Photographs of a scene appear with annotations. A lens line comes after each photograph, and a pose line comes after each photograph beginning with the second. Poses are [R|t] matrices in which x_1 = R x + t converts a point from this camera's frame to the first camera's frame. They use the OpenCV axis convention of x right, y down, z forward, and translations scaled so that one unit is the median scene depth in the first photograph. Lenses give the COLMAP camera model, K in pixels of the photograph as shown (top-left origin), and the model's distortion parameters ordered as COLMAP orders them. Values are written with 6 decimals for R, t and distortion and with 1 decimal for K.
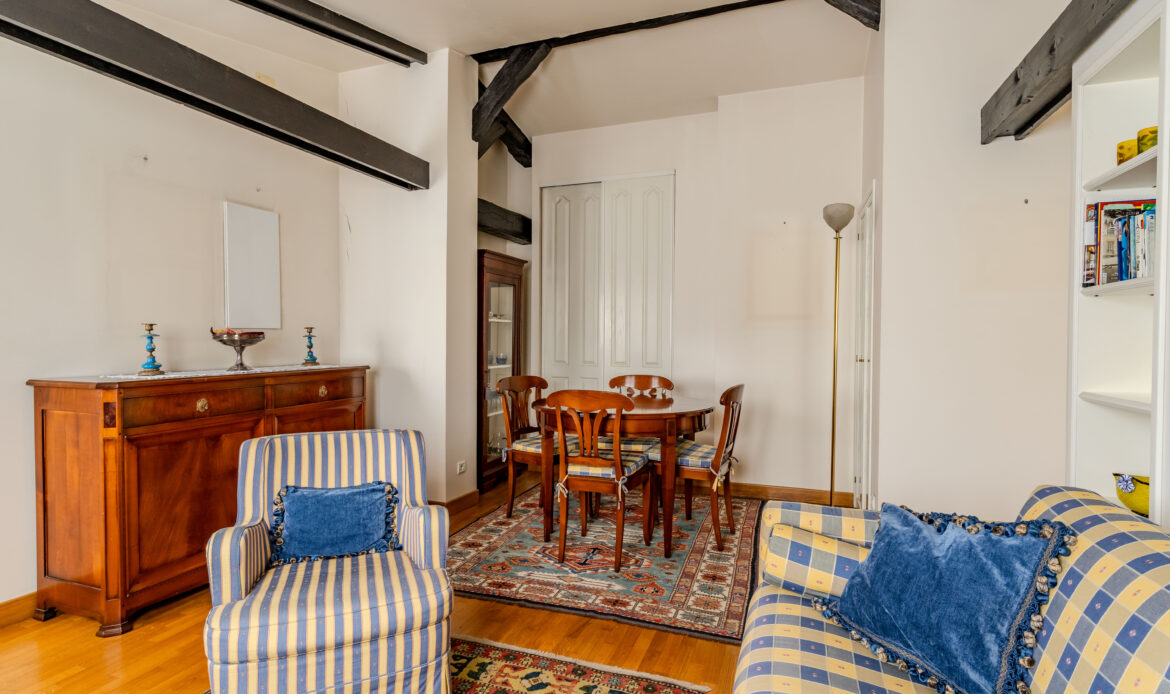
lens RADIAL K [[572.2, 0, 596.6], [0, 572.2, 347.9], [0, 0, 1]] dist [0.002345, -0.002502]
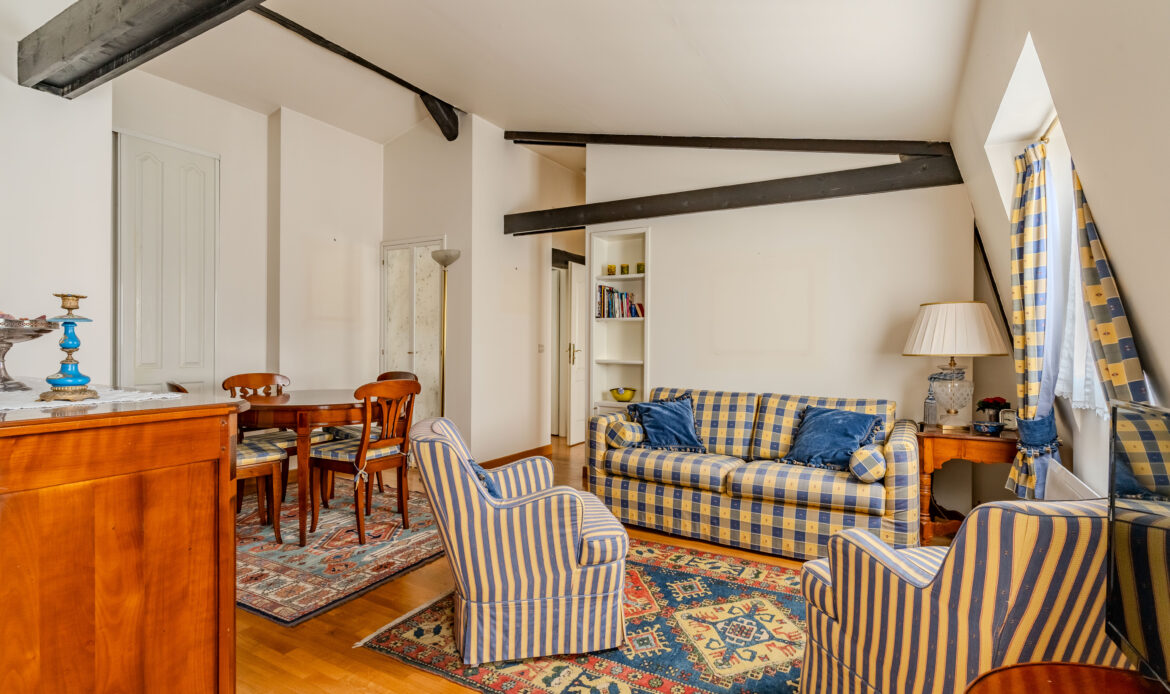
lens RADIAL K [[558.1, 0, 582.5], [0, 558.1, 348.6], [0, 0, 1]] dist [-0.003344, 0.003591]
pose [[0.172672, -0.012246, 0.984903, -1.049320], [0.007377, 0.999911, 0.011140, 0.000803], [-0.984952, 0.005342, 0.172747, 0.426632]]
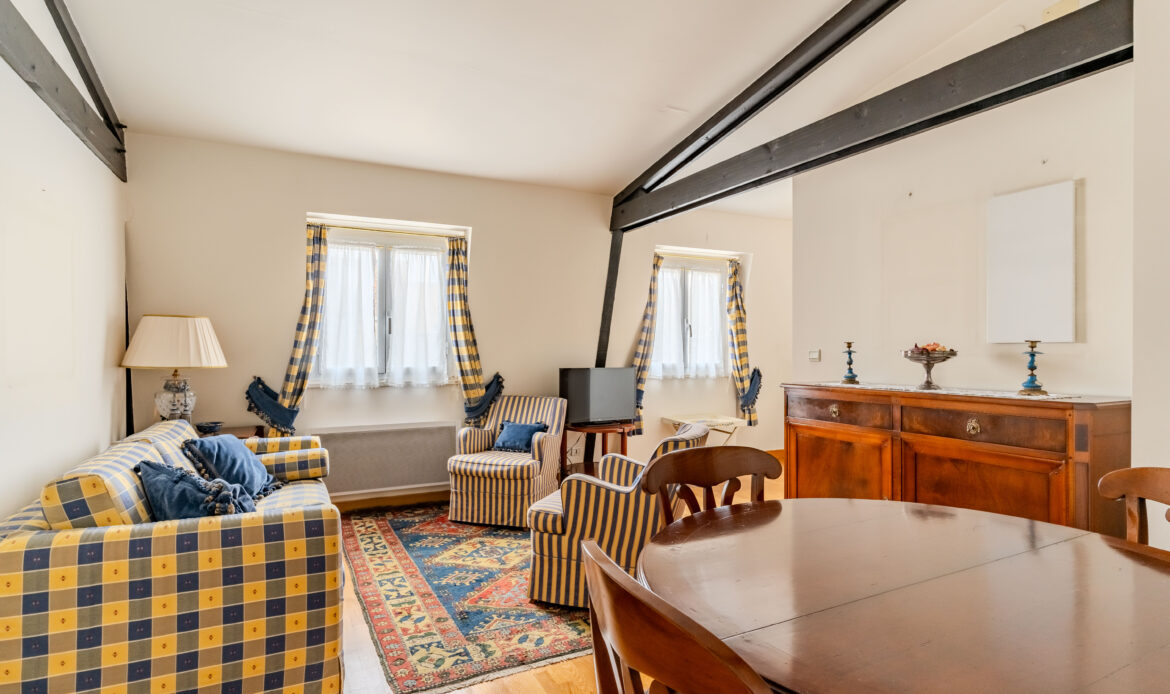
lens RADIAL K [[572.2, 0, 578.7], [0, 572.2, 353.5], [0, 0, 1]] dist [0.002345, -0.002502]
pose [[-0.691075, -0.000371, -0.722783, 0.465539], [-0.015075, 0.999790, 0.013901, -0.023855], [0.722626, 0.020503, -0.690935, 1.275188]]
